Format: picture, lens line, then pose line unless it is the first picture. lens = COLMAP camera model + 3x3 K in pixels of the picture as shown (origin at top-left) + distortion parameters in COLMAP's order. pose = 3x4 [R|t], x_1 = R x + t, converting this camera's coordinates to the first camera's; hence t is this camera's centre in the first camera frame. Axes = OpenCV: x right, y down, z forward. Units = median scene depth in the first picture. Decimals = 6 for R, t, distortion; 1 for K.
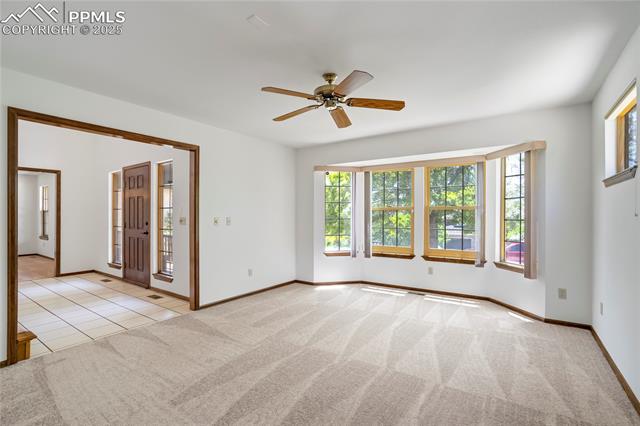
lens RADIAL K [[298.0, 0, 320.0], [0, 298.0, 213.0], [0, 0, 1]] dist [-0.000120, -0.000007]
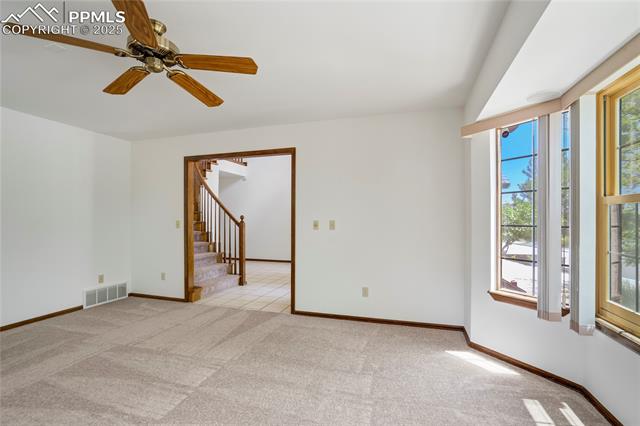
lens RADIAL K [[304.9, 0, 320.0], [0, 304.9, 213.0], [0, 0, 1]] dist [-0.001757, -0.000059]
pose [[0.316702, -0.011931, -0.948450, 0.644277], [-0.000080, 0.999921, -0.012605, 0.006829], [0.948525, 0.004068, 0.316676, 0.849747]]
